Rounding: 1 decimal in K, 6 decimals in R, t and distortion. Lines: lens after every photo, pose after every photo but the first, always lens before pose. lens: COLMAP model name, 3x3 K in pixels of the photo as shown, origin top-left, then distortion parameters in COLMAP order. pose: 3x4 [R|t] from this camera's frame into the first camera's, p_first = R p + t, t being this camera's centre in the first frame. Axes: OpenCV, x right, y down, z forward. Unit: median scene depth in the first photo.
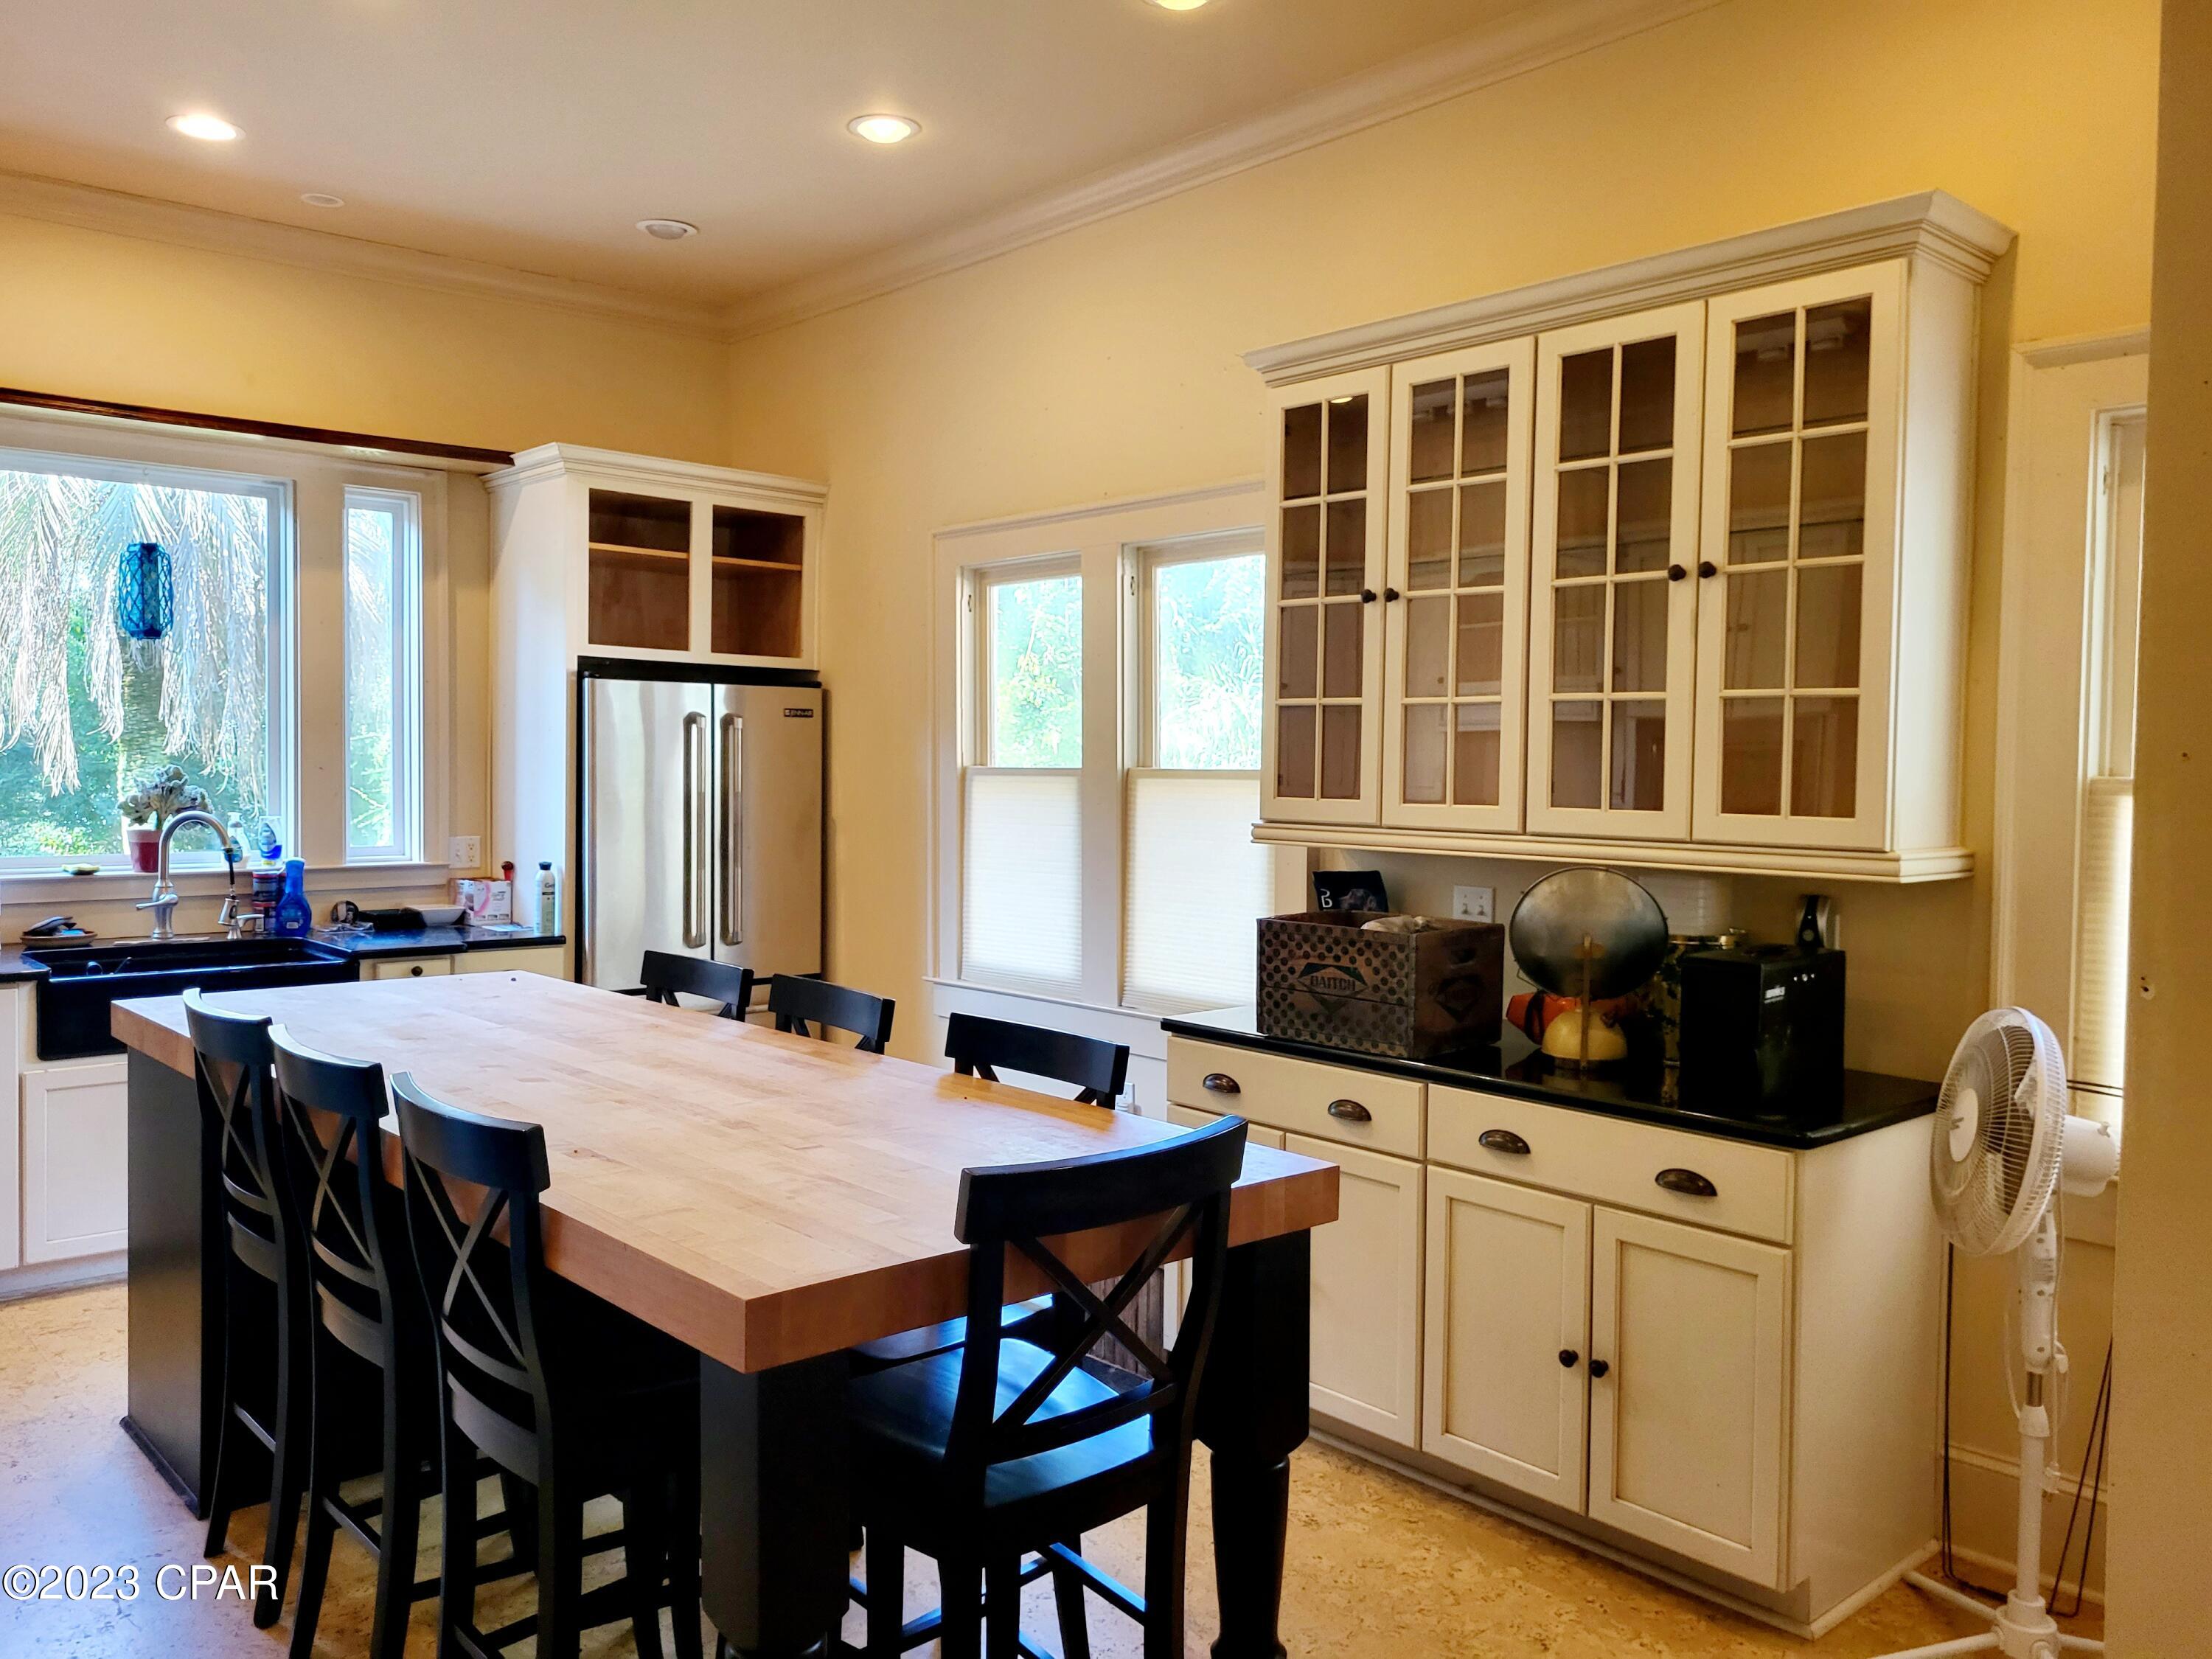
lens RADIAL K [[1676.6, 0, 1077.3], [0, 1676.6, 812.0], [0, 0, 1]] dist [0.052309, -0.039238]
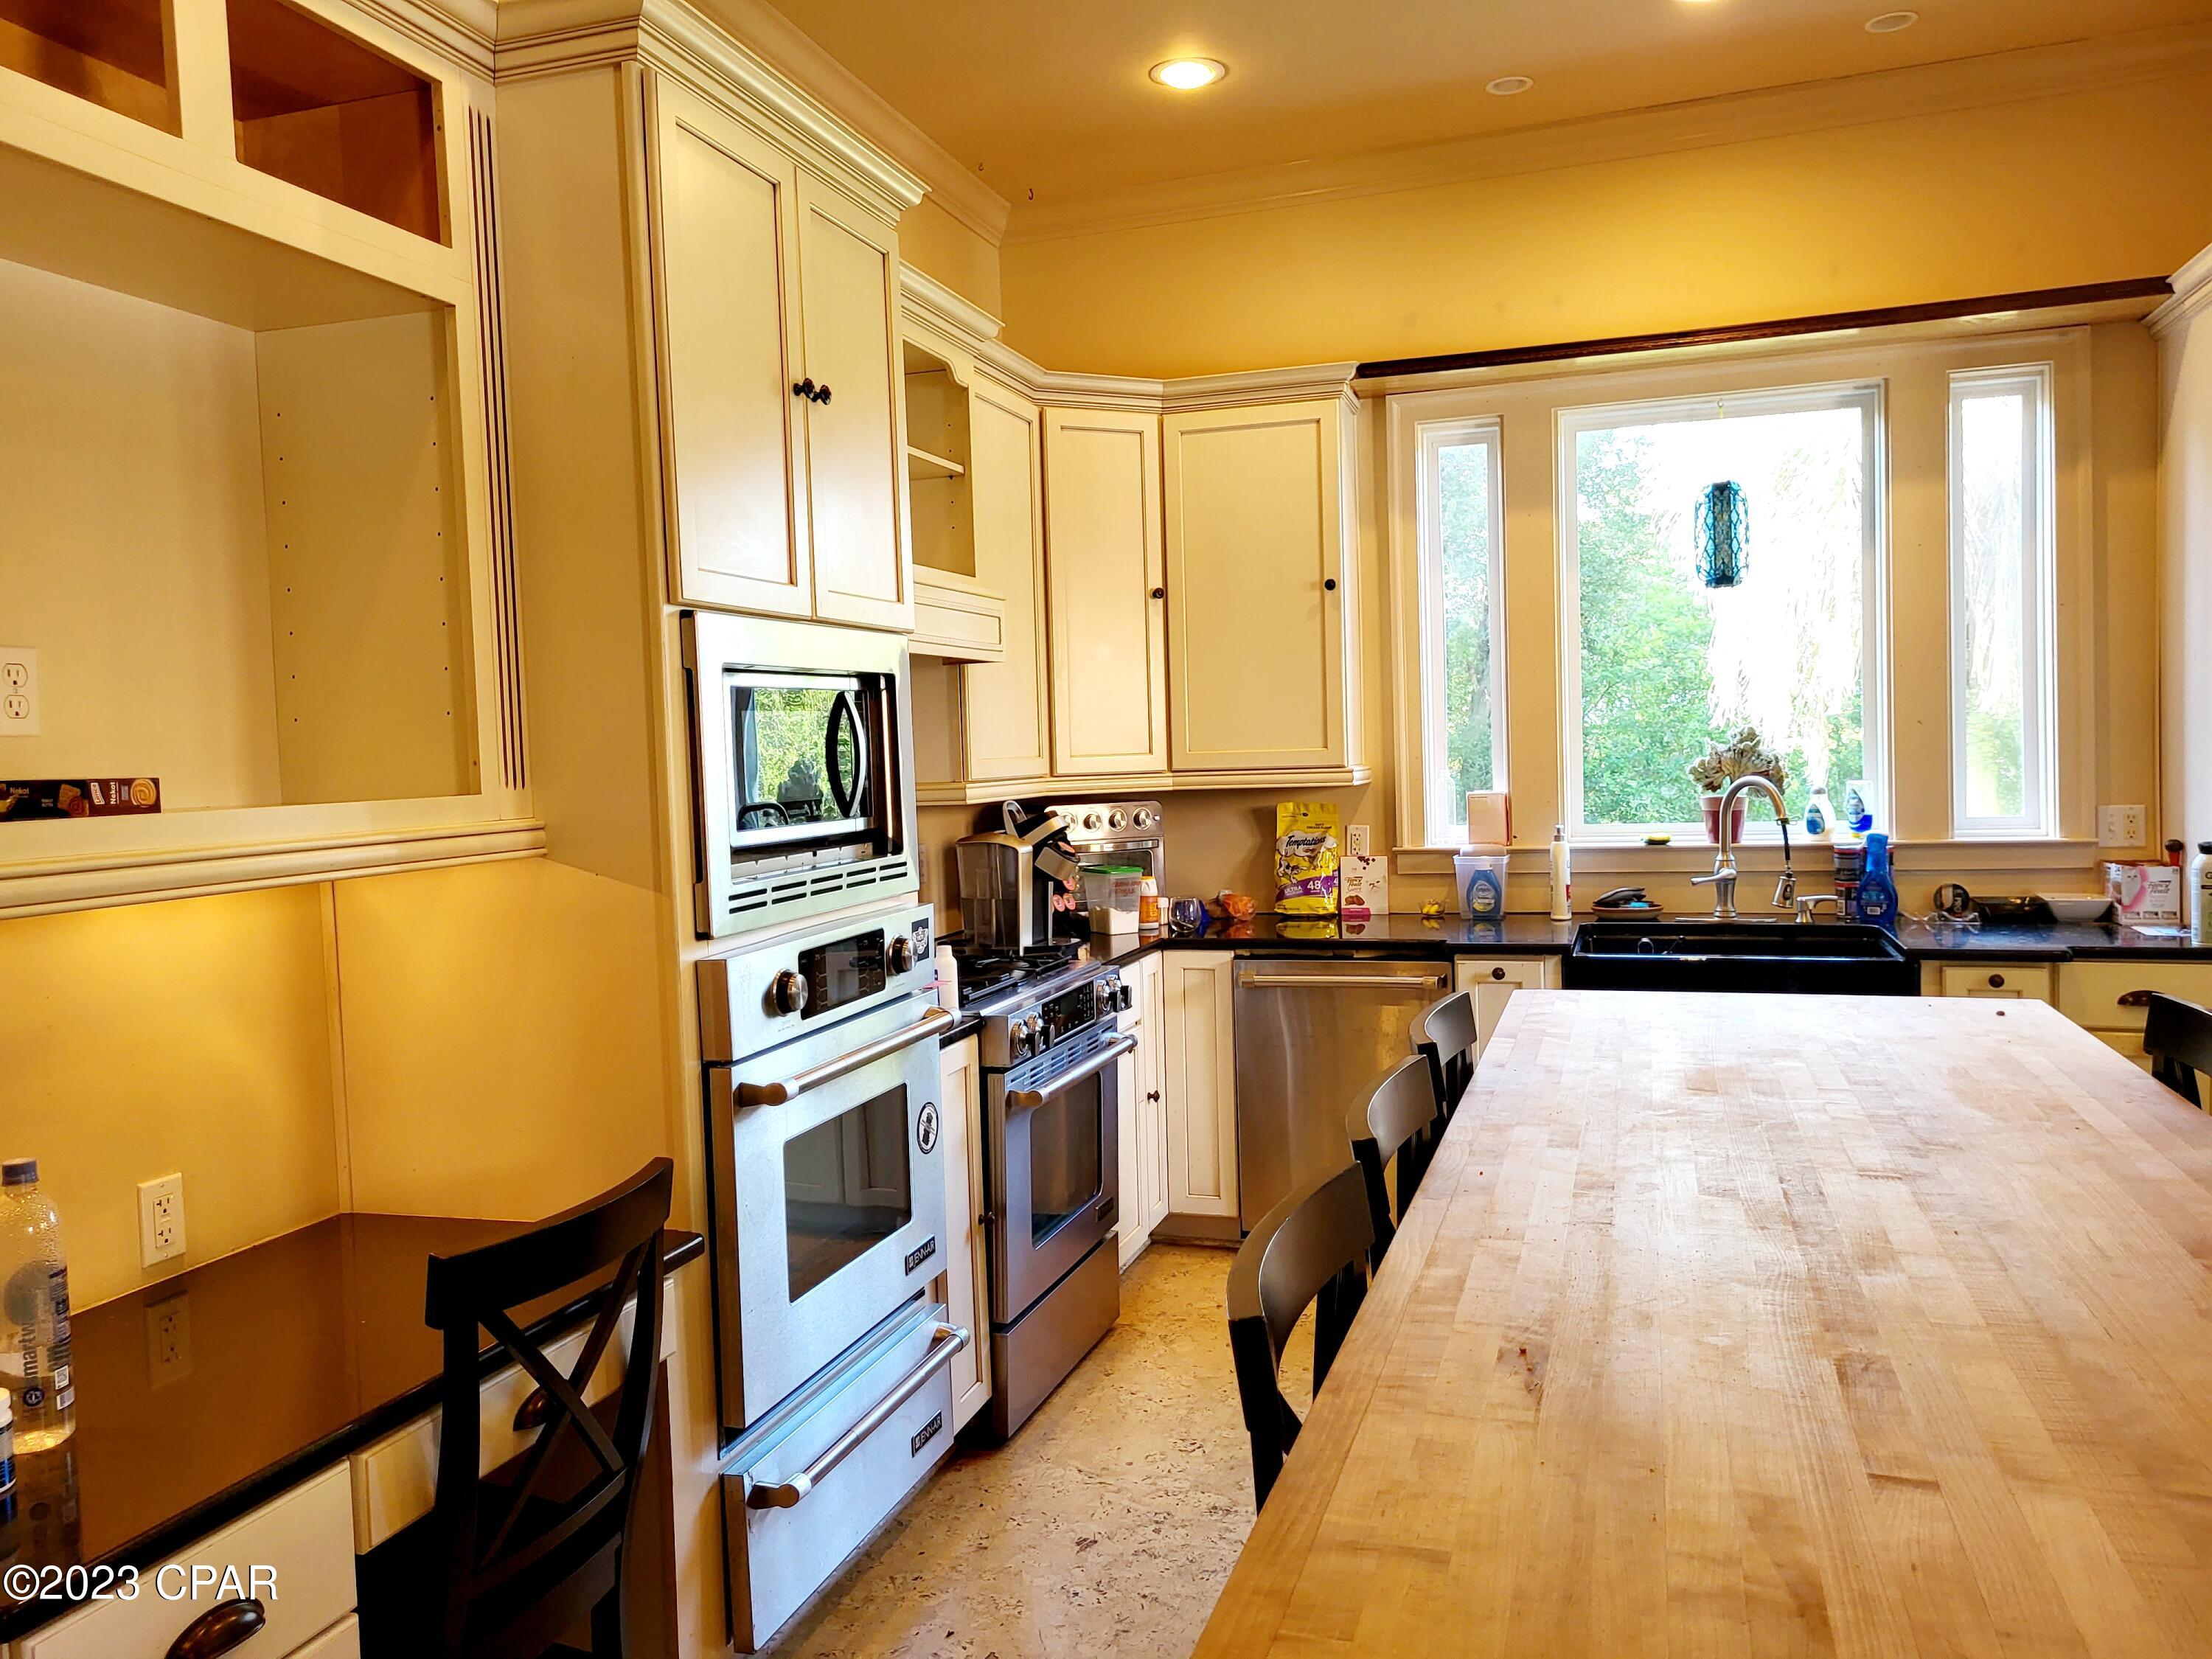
lens RADIAL K [[1677.0, 0, 1121.2], [0, 1677.0, 804.1], [0, 0, 1]] dist [0.046868, -0.043844]
pose [[0.516628, 0.005054, -0.856195, 0.083694], [0.011192, 0.999857, 0.012655, -0.000847], [0.856137, -0.016120, 0.516498, 0.346206]]
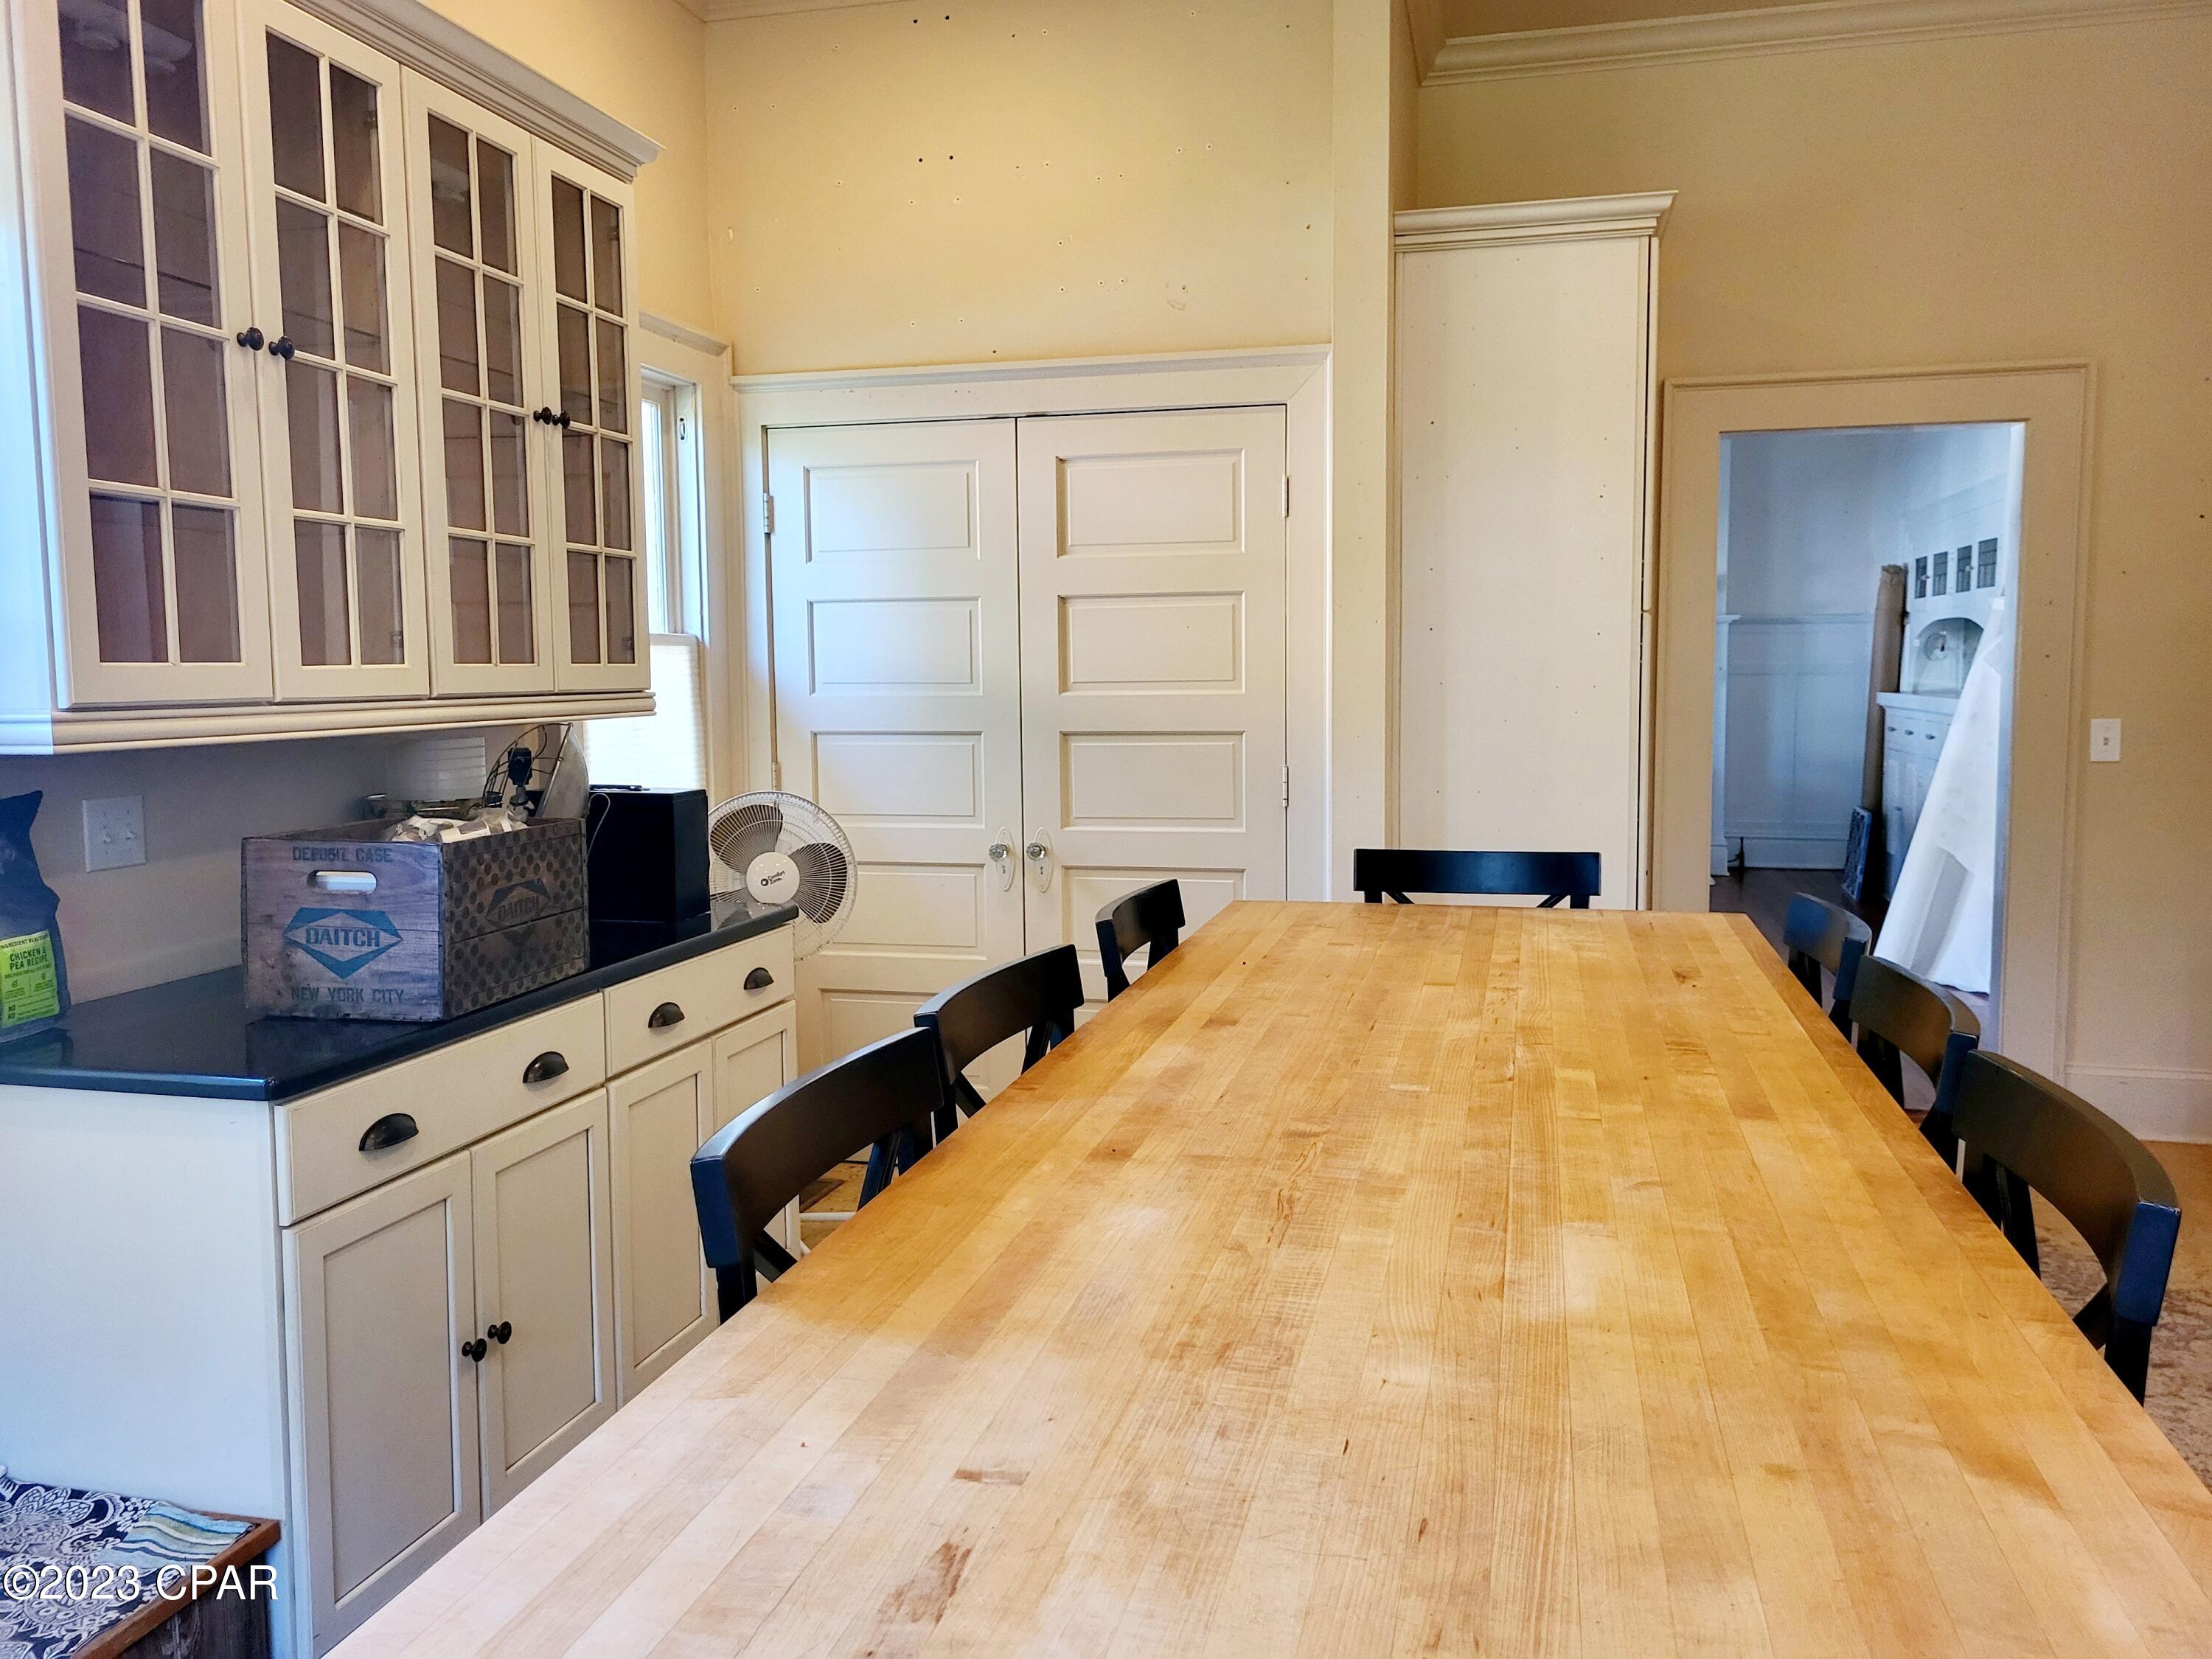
lens RADIAL K [[1677.0, 0, 1121.2], [0, 1677.0, 804.1], [0, 0, 1]] dist [0.046868, -0.043844]
pose [[-0.567435, -0.077252, 0.819787, -0.566435], [0.026920, 0.993317, 0.112238, -0.017678], [-0.822978, 0.085756, -0.561563, 1.132314]]
